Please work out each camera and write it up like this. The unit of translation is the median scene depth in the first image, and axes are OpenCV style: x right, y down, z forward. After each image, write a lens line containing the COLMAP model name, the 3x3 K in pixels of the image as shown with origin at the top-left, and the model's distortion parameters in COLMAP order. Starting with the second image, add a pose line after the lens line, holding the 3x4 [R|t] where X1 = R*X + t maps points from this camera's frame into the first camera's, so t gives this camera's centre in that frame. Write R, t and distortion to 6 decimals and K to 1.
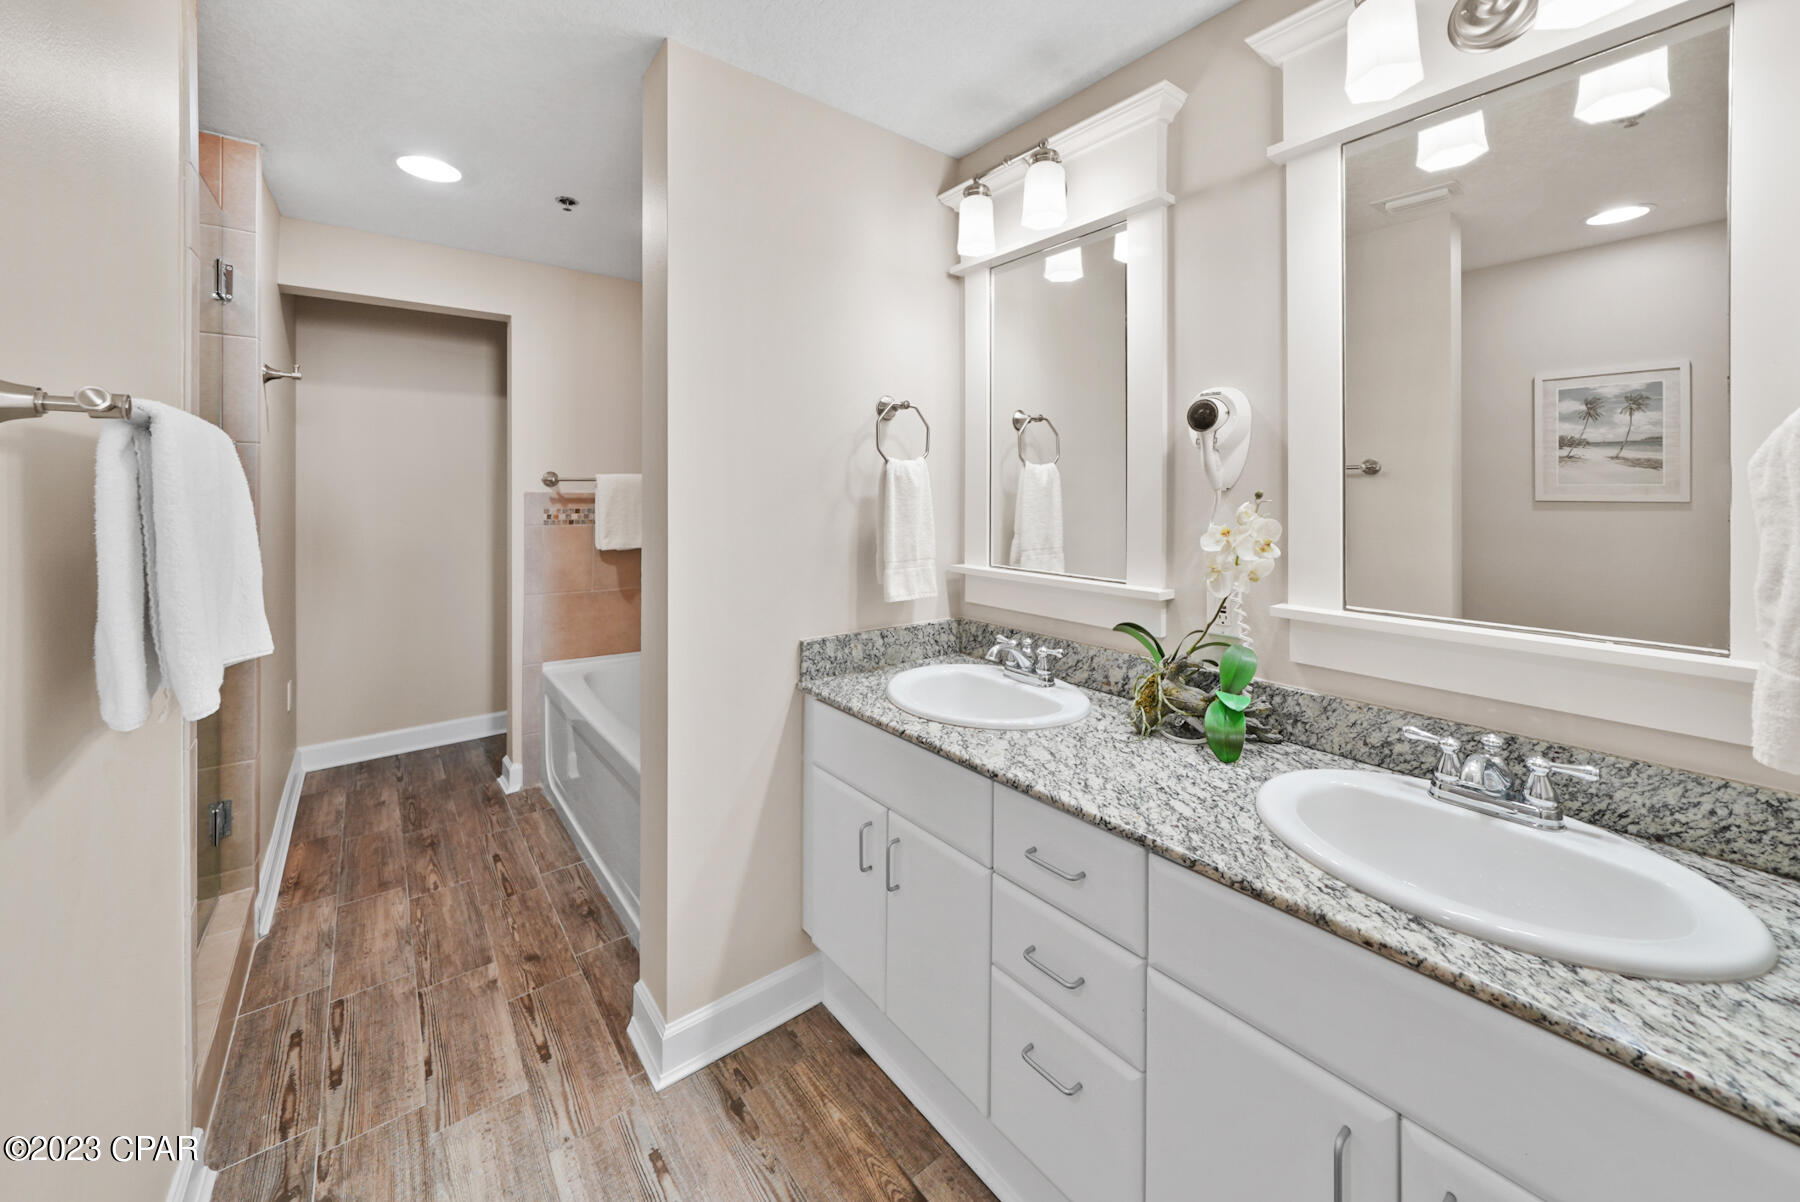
lens RADIAL K [[682.2, 0, 899.3], [0, 682.2, 490.2], [0, 0, 1]] dist [-0.000980, 0.000117]
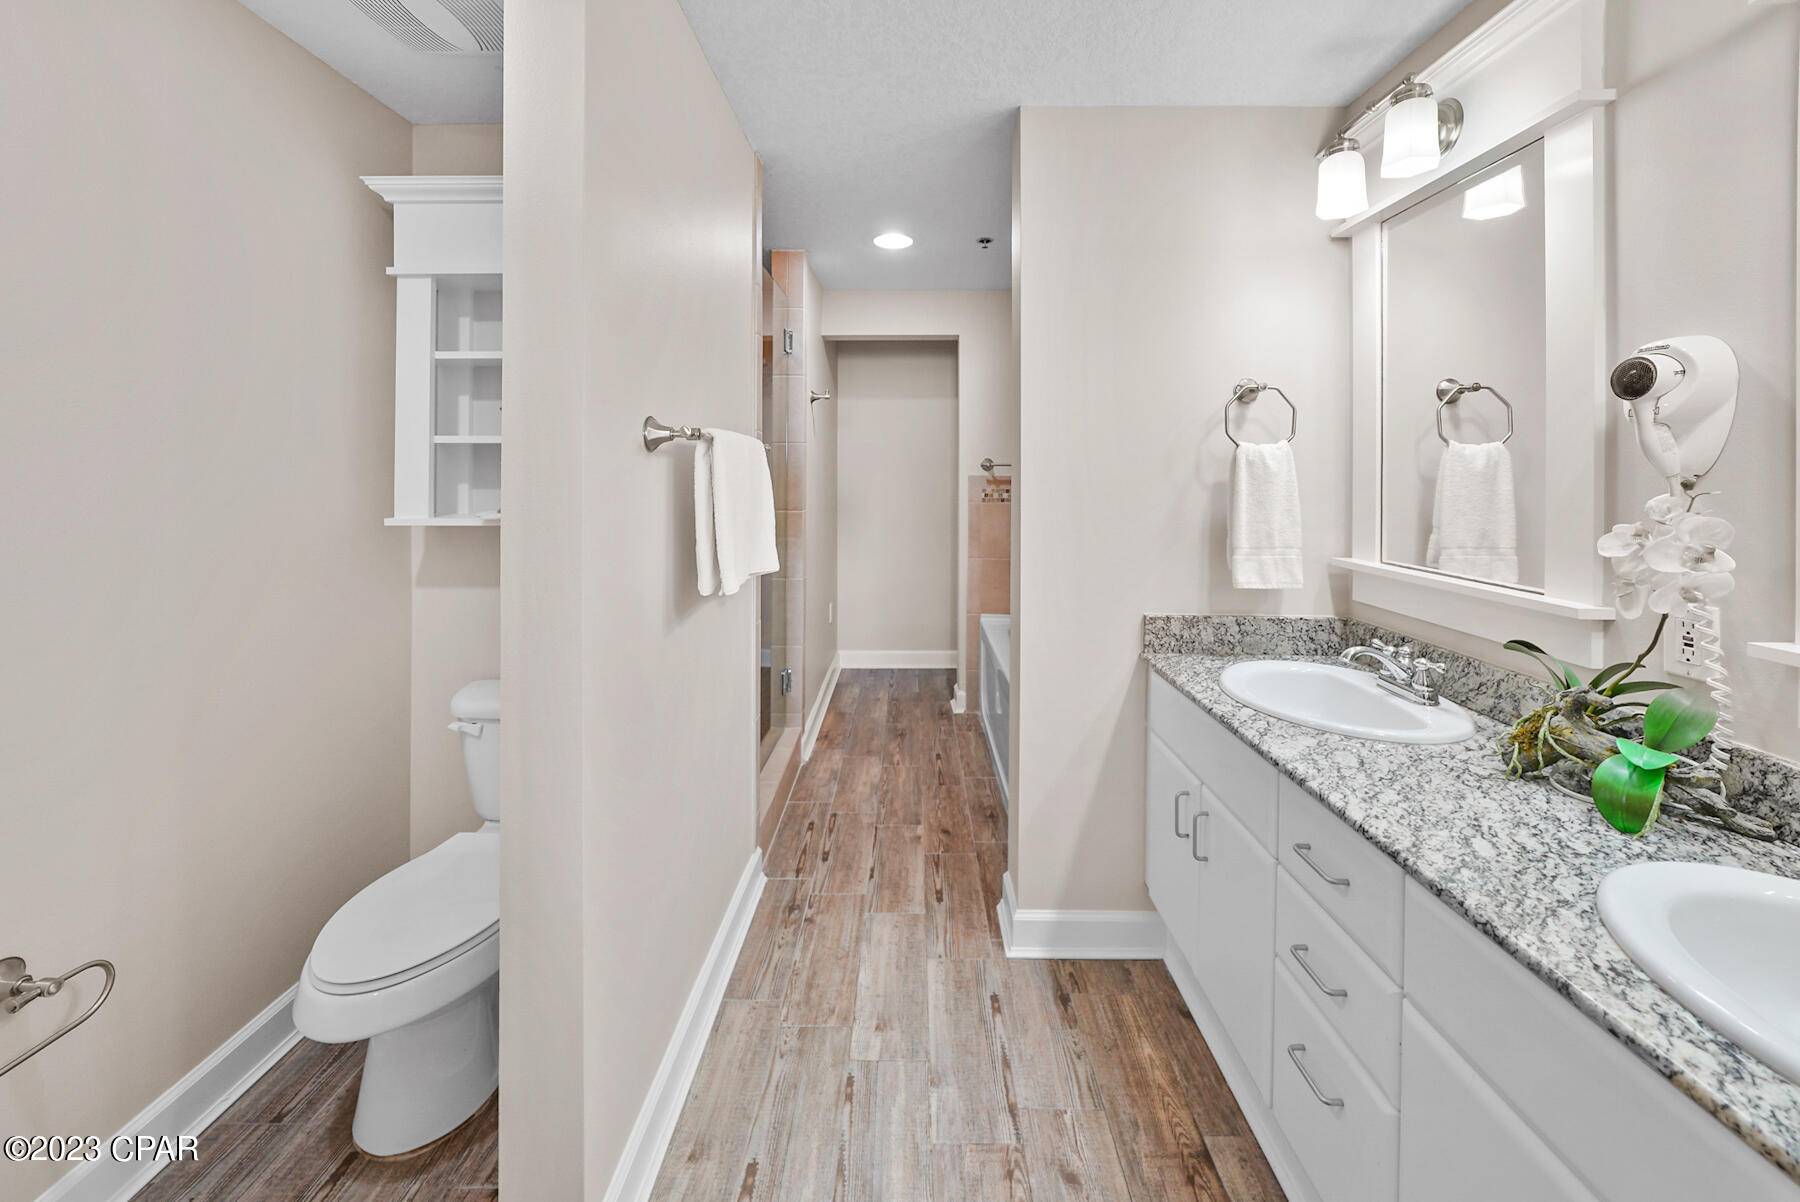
lens RADIAL K [[679.0, 0, 902.7], [0, 679.0, 471.1], [0, 0, 1]] dist [0.000384, 0.000359]
pose [[0.780508, 0.001597, -0.625144, 0.235427], [-0.003594, 0.999992, -0.001932, -0.002259], [0.625136, 0.003755, 0.780507, -0.078224]]
